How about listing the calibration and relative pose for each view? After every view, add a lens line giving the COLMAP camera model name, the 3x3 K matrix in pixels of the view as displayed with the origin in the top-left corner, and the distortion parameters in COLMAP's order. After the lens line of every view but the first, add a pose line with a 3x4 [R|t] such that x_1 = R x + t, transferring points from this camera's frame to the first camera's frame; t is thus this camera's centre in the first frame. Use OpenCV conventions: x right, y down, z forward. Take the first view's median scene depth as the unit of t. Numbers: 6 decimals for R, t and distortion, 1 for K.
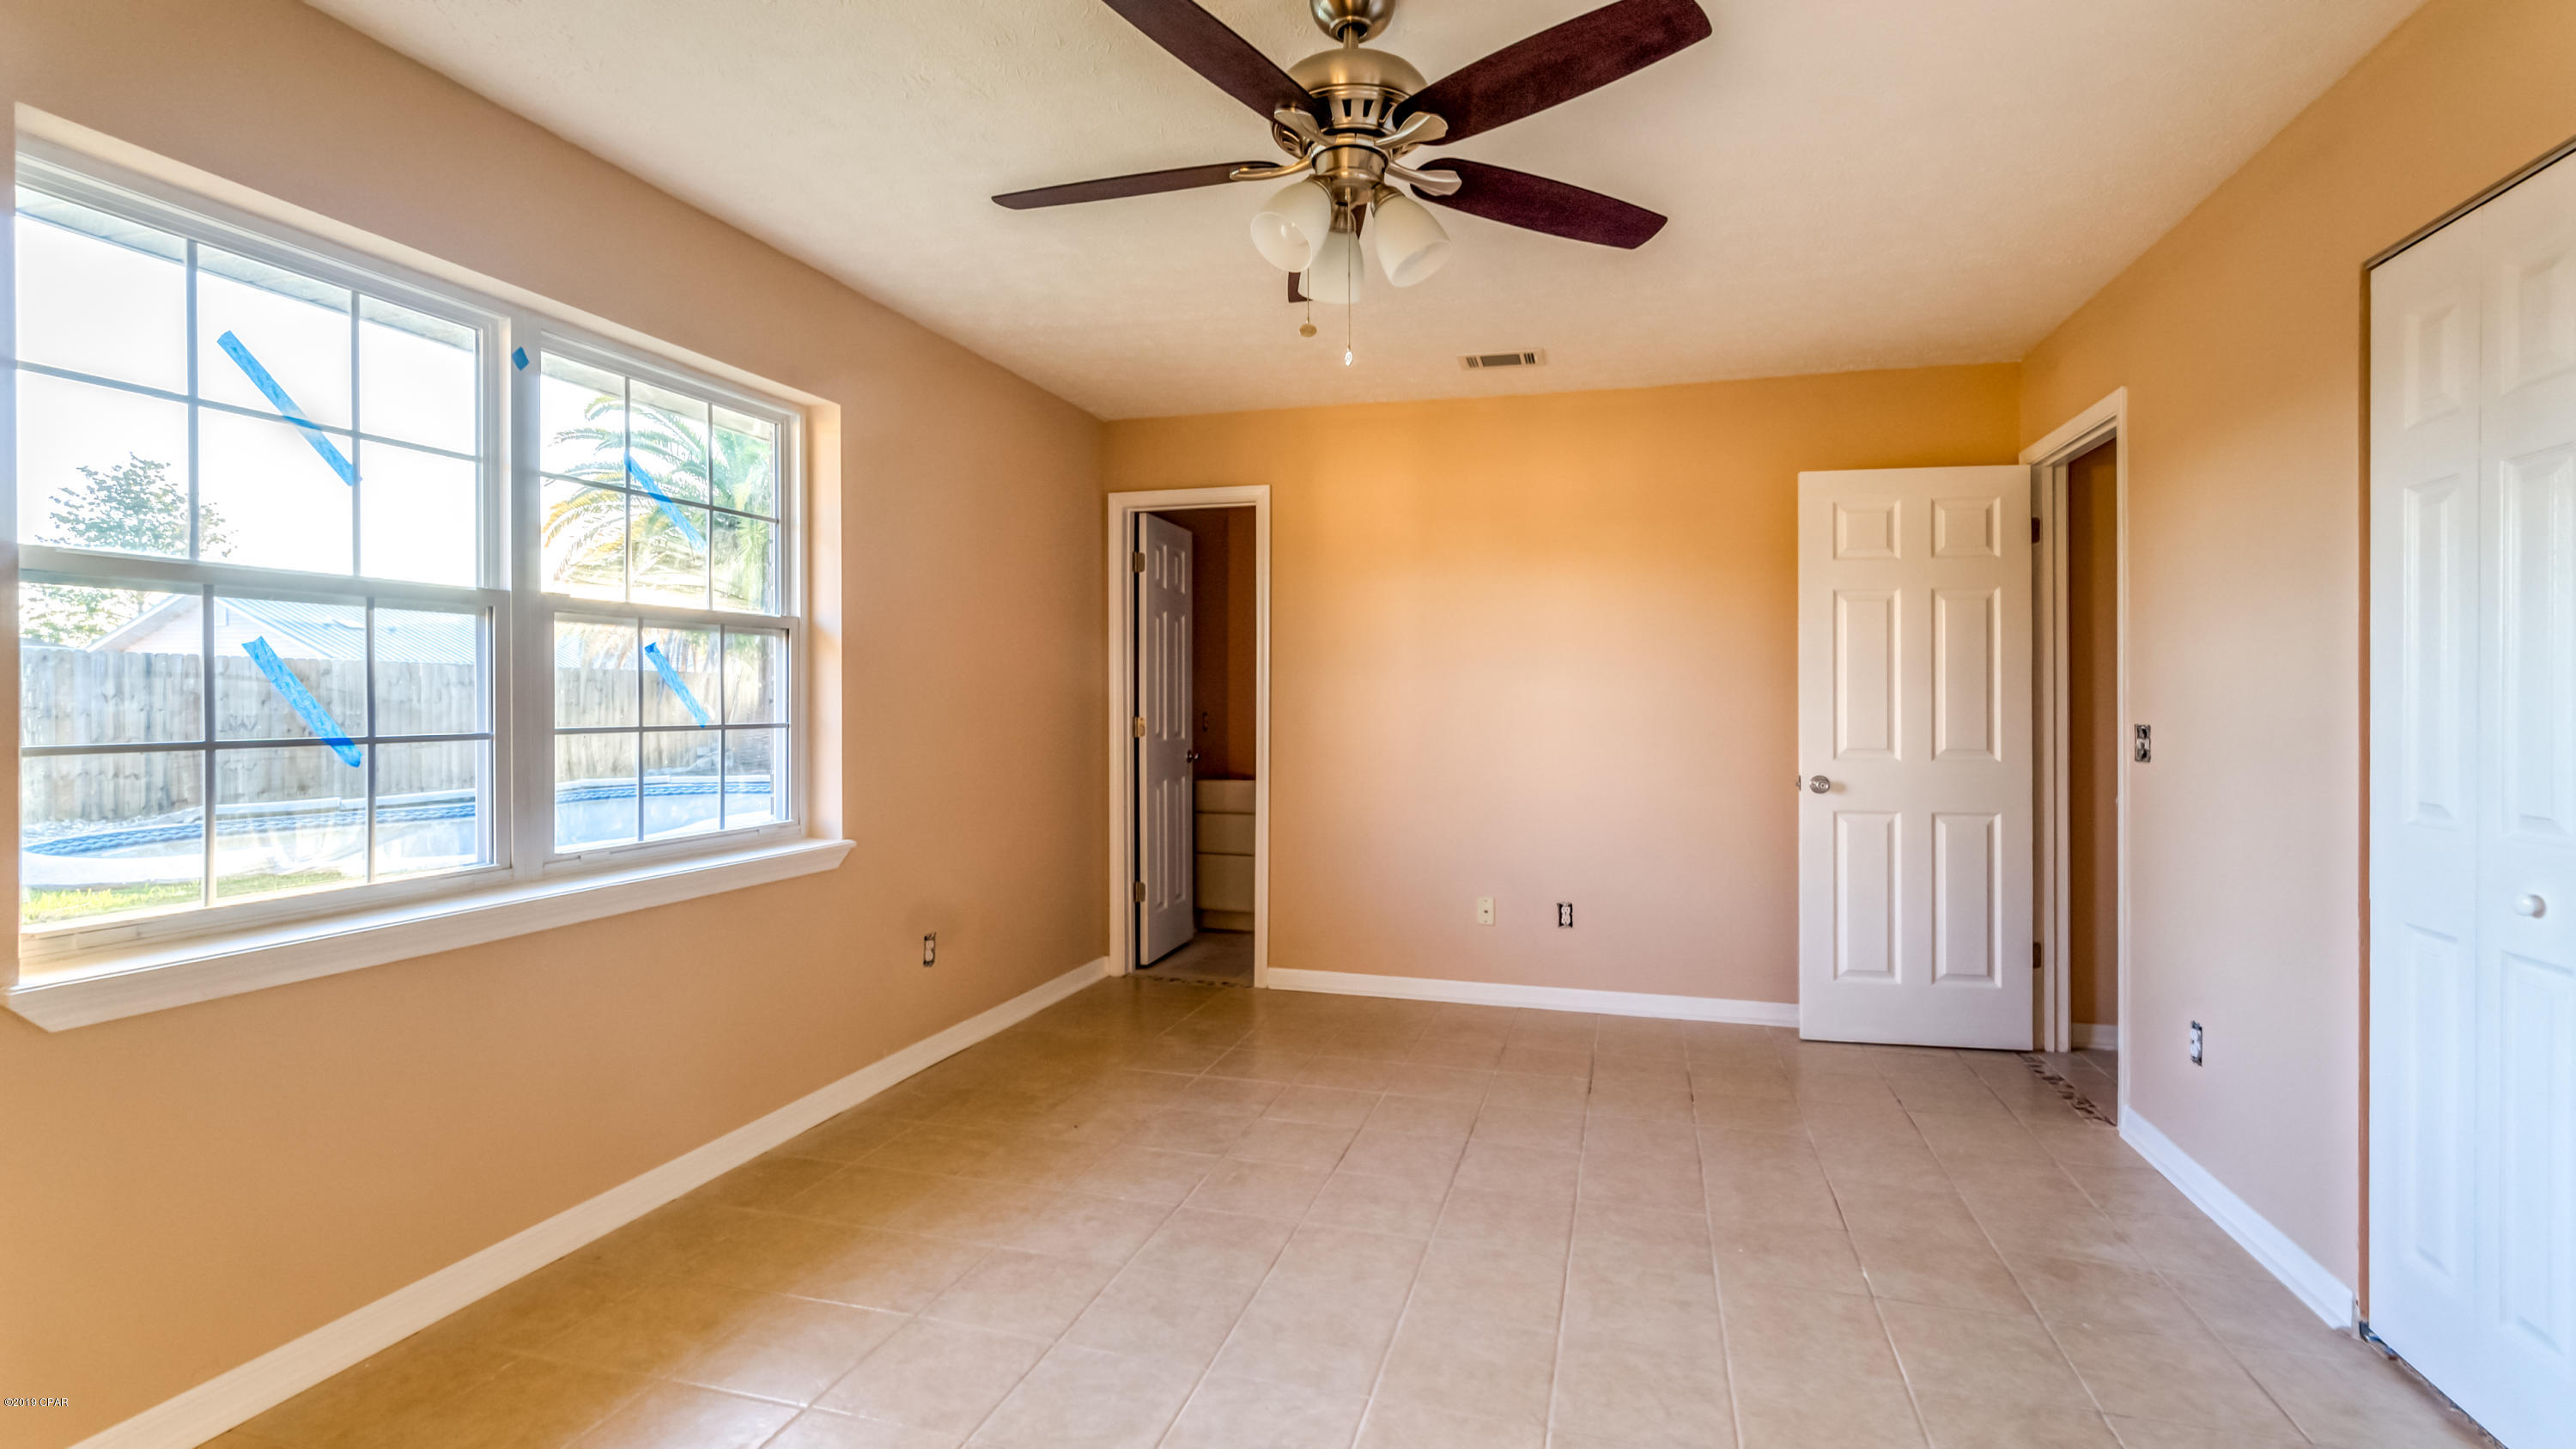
lens RADIAL K [[1181.3, 0, 1299.3], [0, 1181.3, 713.6], [0, 0, 1]] dist [0.000176, 0.000059]
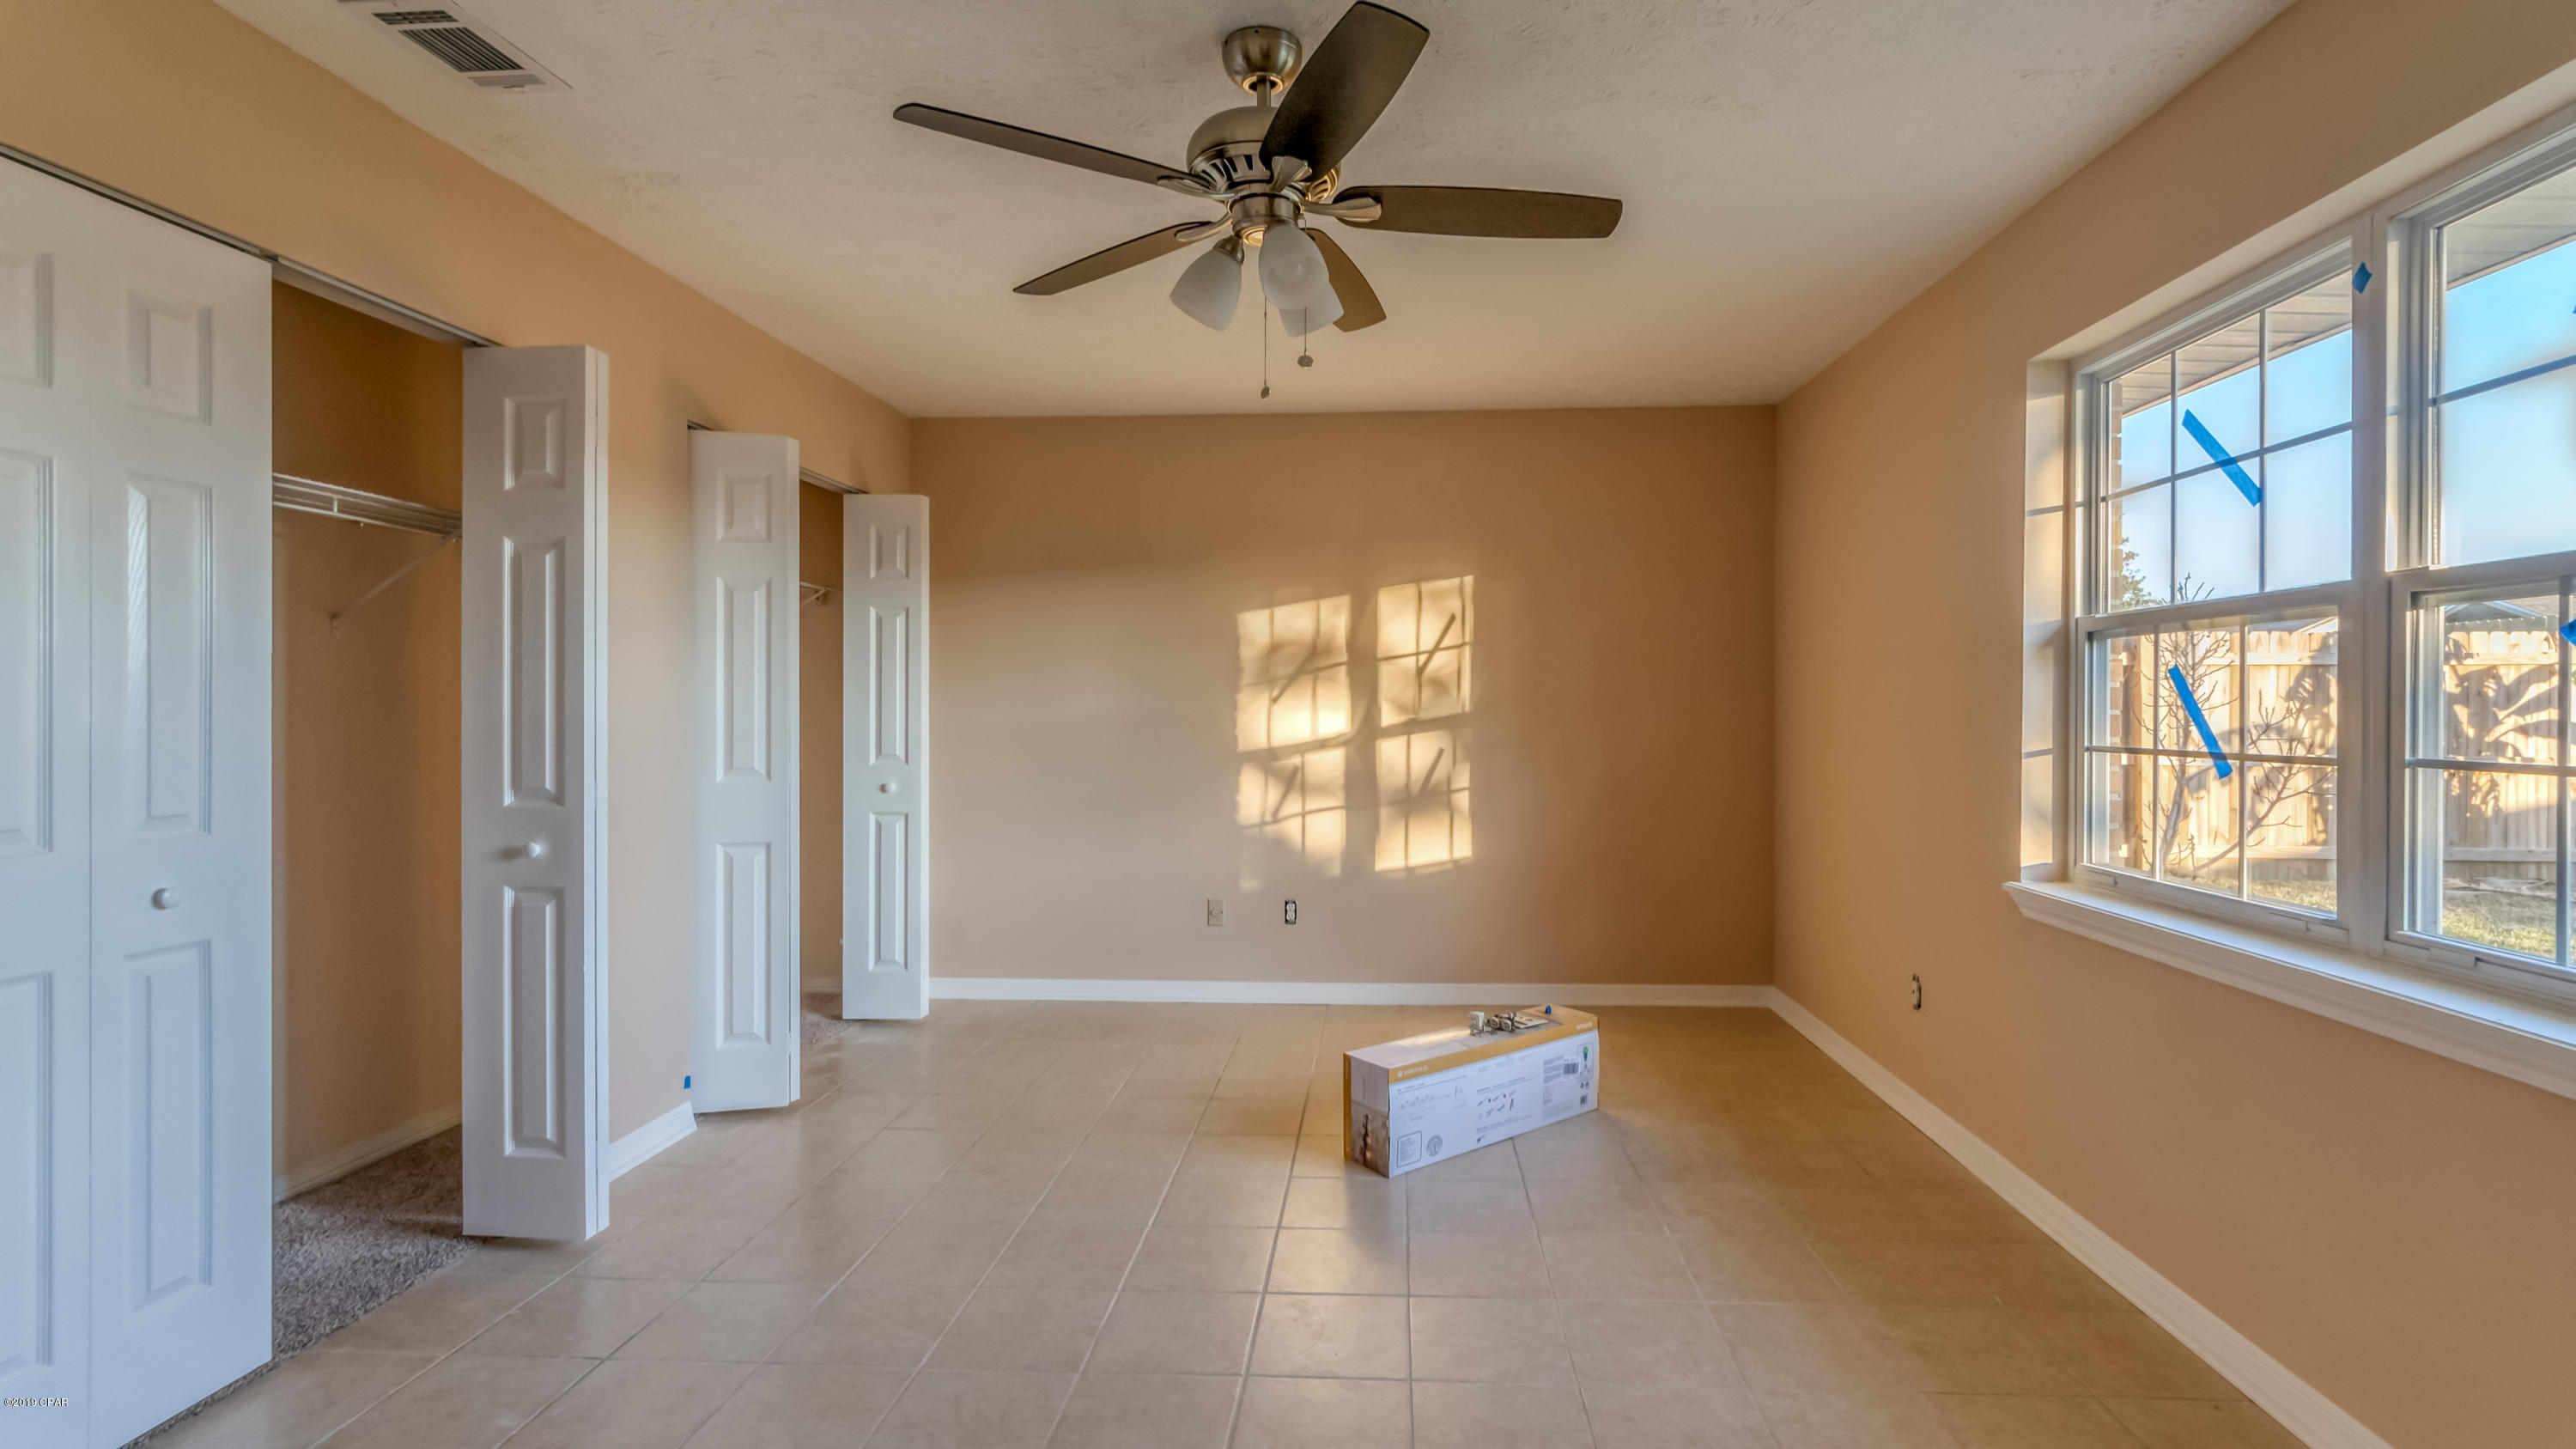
lens RADIAL K [[1181.3, 0, 1299.3], [0, 1181.3, 713.6], [0, 0, 1]] dist [0.000176, 0.000059]
pose [[-0.980544, -0.006606, -0.196190, 0.205276], [-0.009336, 0.999872, 0.012993, -0.019841], [0.196079, 0.014572, -0.980480, 1.872120]]
